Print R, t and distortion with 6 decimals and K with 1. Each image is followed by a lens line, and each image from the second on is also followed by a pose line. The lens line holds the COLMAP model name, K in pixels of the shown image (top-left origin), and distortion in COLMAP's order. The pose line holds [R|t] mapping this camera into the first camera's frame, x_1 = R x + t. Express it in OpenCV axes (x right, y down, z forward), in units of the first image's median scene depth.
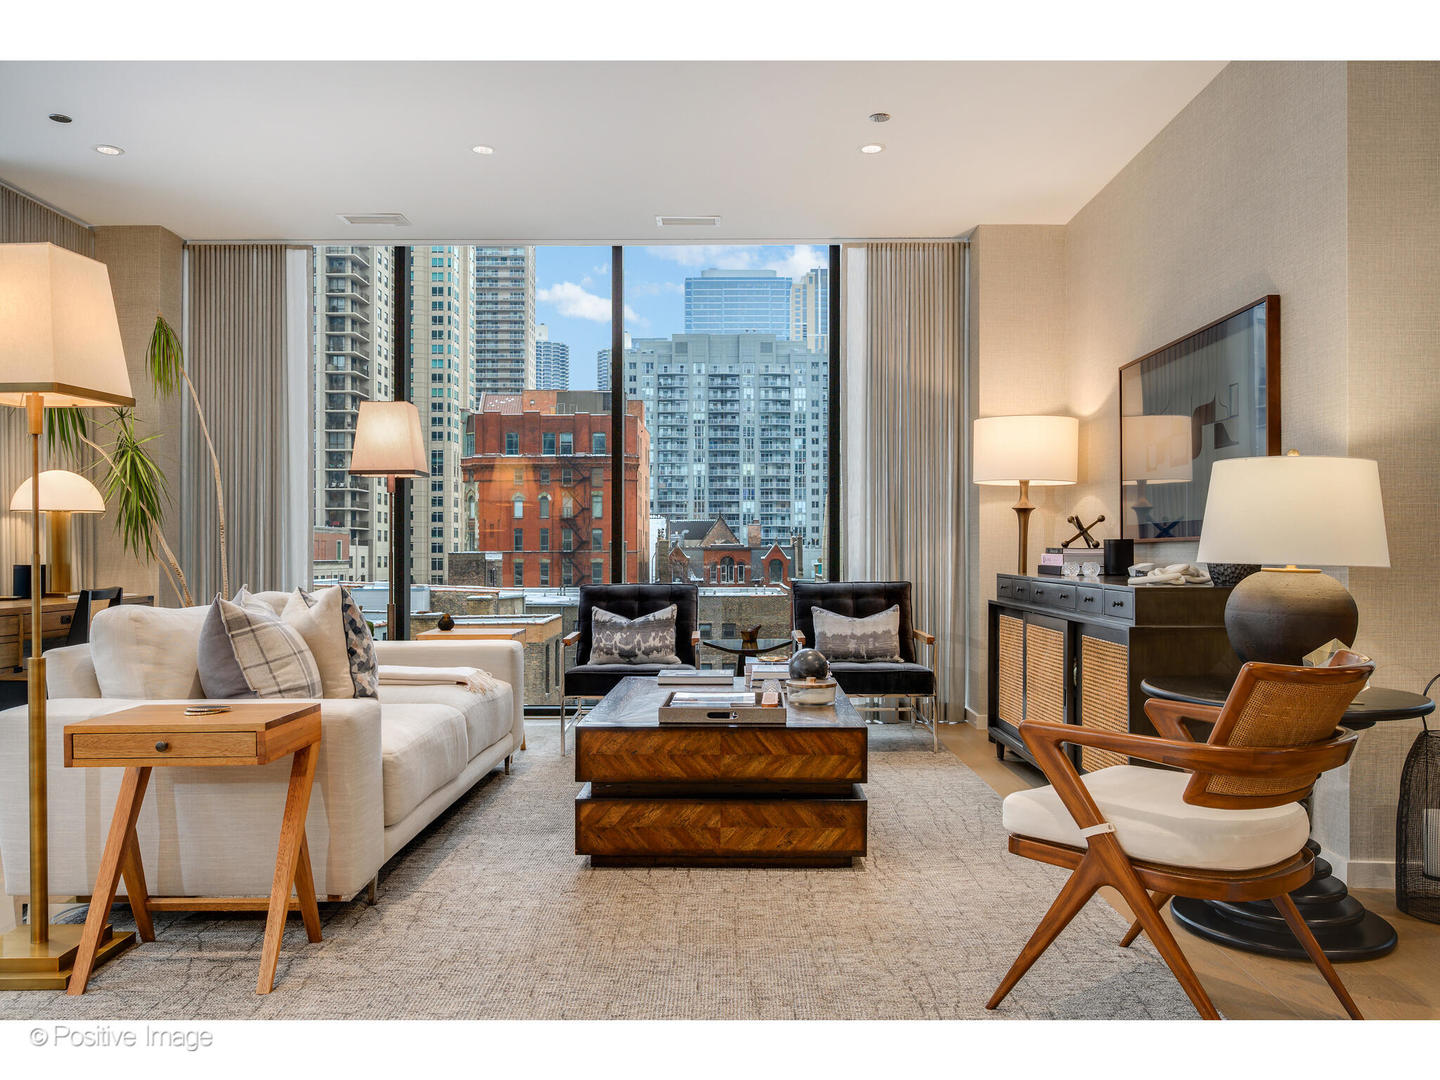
lens RADIAL K [[1099.0, 0, 735.3], [0, 1099.0, 546.2], [0, 0, 1]] dist [-0.002142, 0.000494]
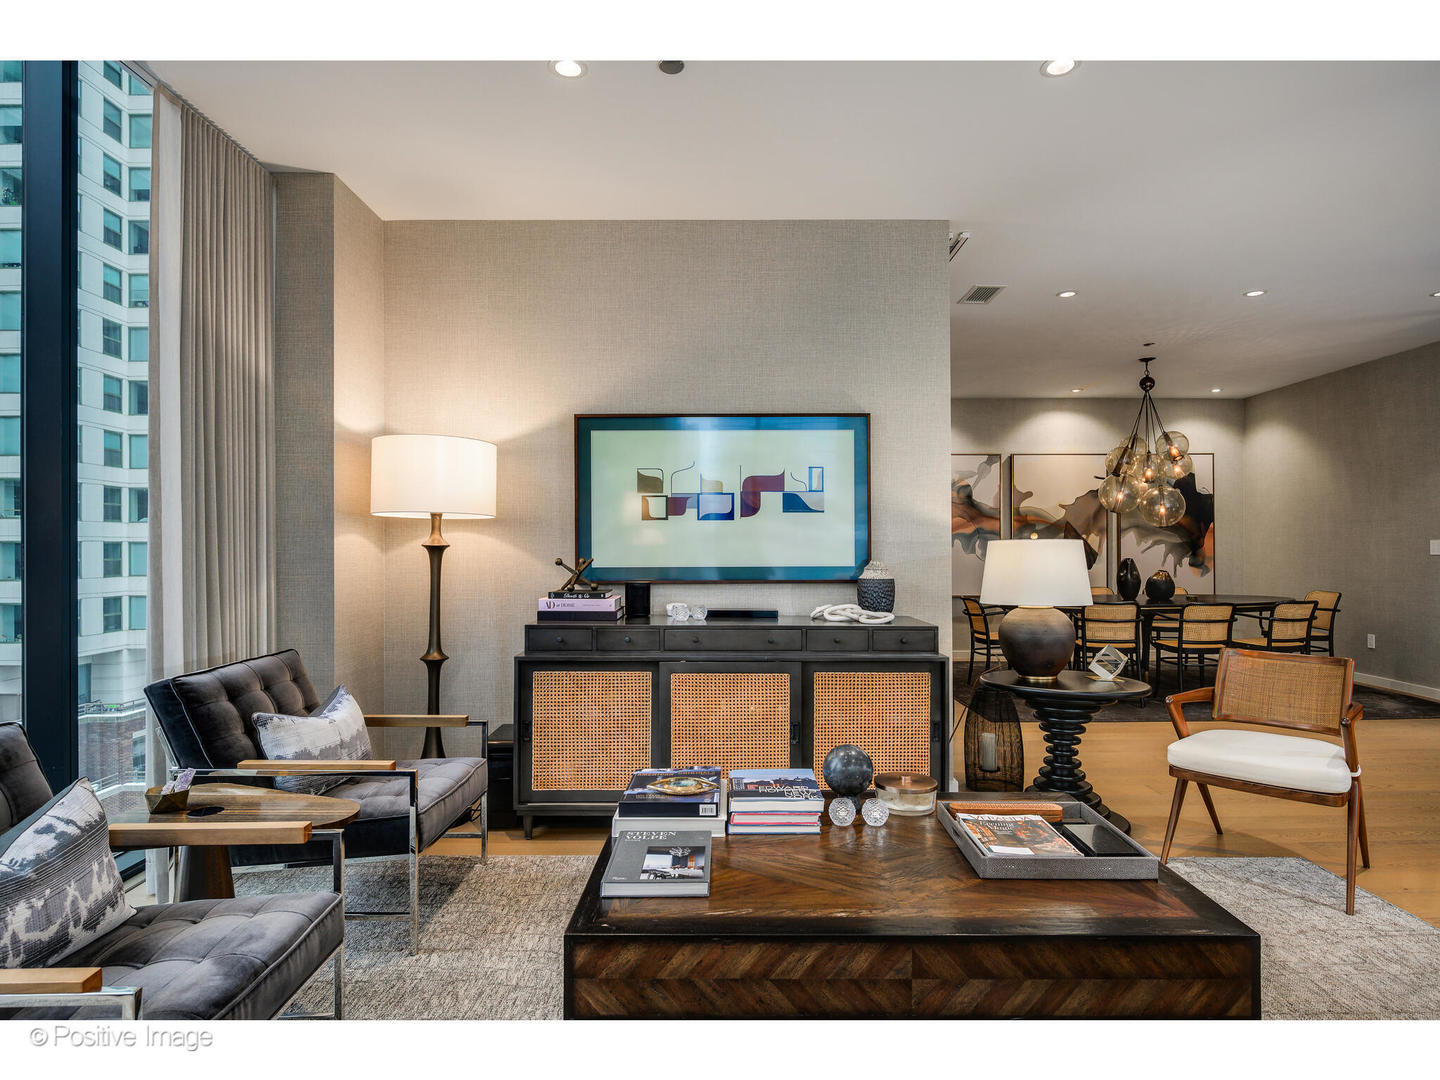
lens RADIAL K [[785.4, 0, 722.3], [0, 785.4, 537.9], [0, 0, 1]] dist [-0.017259, 0.001853]
pose [[-0.004410, 0.012396, 0.999913, -0.594038], [-0.005110, 0.999910, -0.012418, -0.057334], [-0.999977, -0.005164, -0.004346, 1.324314]]
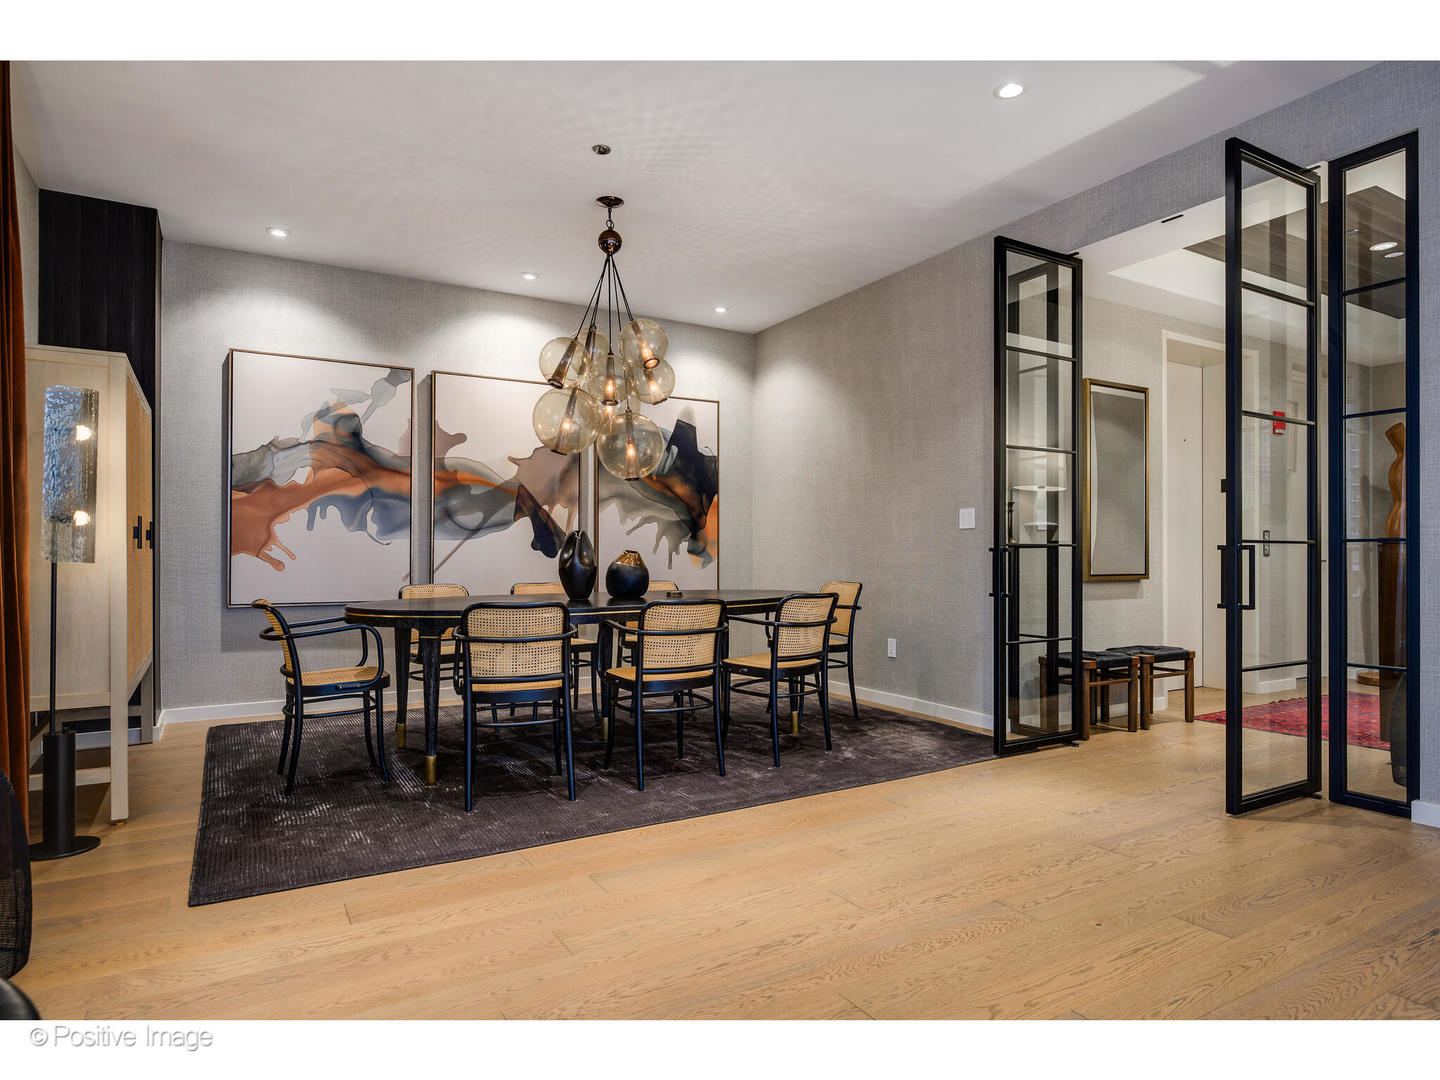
lens RADIAL K [[829.9, 0, 720.9], [0, 829.9, 547.0], [0, 0, 1]] dist [0.002829, -0.003313]
pose [[-0.507050, 0.012482, 0.861826, 0.198959], [-0.004839, 0.999838, -0.017328, 0.010099], [-0.861903, -0.012956, -0.506908, 0.733310]]
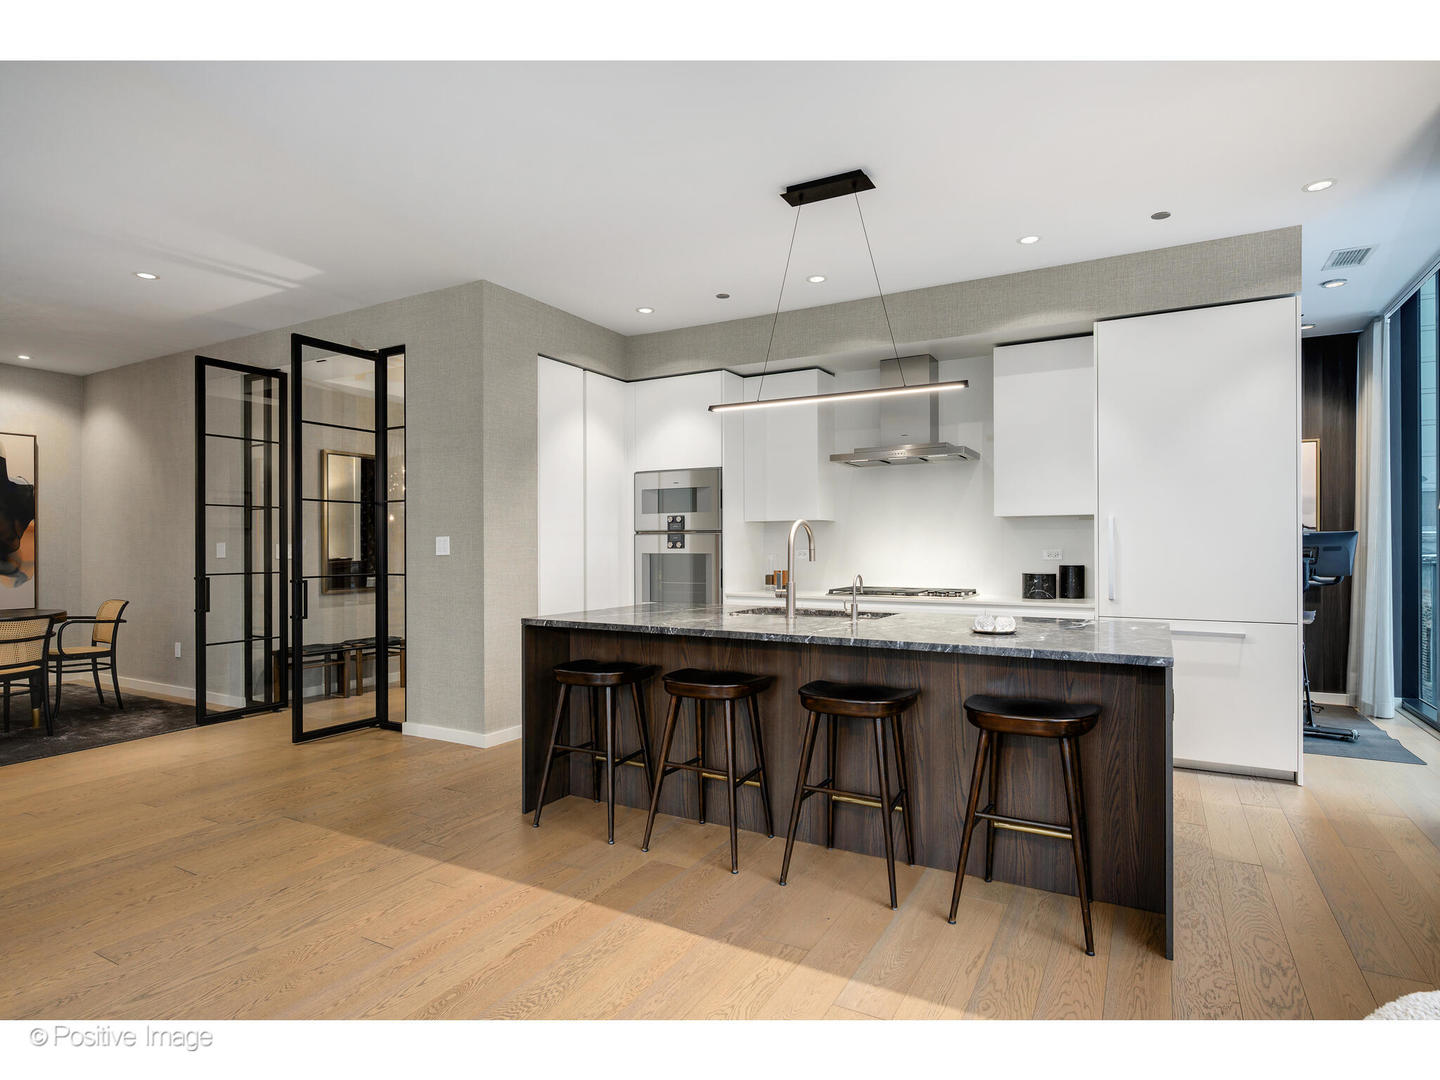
lens RADIAL K [[768.7, 0, 710.4], [0, 768.7, 549.7], [0, 0, 1]] dist [-0.004606, 0.001886]
pose [[-0.871623, 0.004490, 0.490157, -0.602921], [0.000660, 0.999968, -0.007985, -0.050569], [-0.490177, -0.006636, -0.871598, 0.629698]]
